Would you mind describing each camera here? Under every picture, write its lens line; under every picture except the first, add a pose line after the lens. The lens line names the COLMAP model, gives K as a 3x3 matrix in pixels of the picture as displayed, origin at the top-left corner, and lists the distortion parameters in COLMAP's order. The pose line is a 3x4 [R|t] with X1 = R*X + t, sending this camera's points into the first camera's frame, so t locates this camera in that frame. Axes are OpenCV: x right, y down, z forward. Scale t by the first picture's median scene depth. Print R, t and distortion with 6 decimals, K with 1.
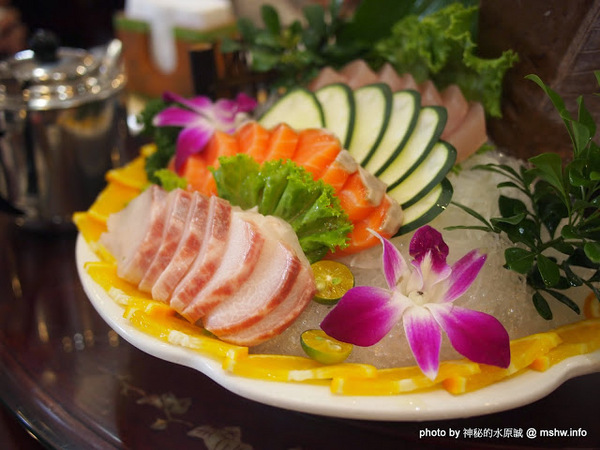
lens RADIAL K [[709.9, 0, 300.0], [0, 709.9, 225.0], [0, 0, 1]] dist [-0.006300, 0.012095]
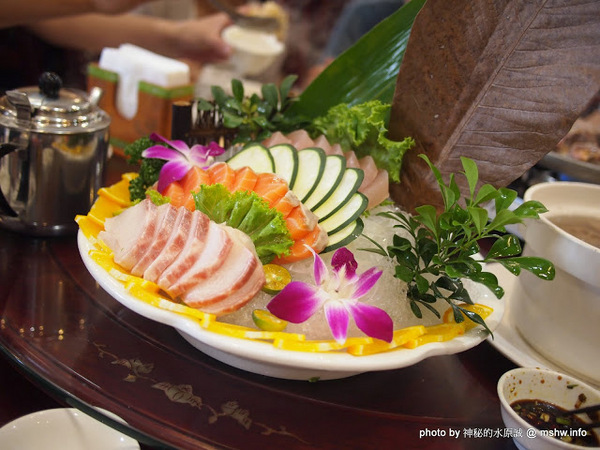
lens RADIAL K [[709.9, 0, 300.0], [0, 709.9, 225.0], [0, 0, 1]] dist [-0.006300, 0.012095]
pose [[0.981893, 0.116454, 0.149412, -0.126546], [-0.101986, 0.989634, -0.101114, 0.106691], [-0.159638, 0.084045, 0.983591, -0.397309]]
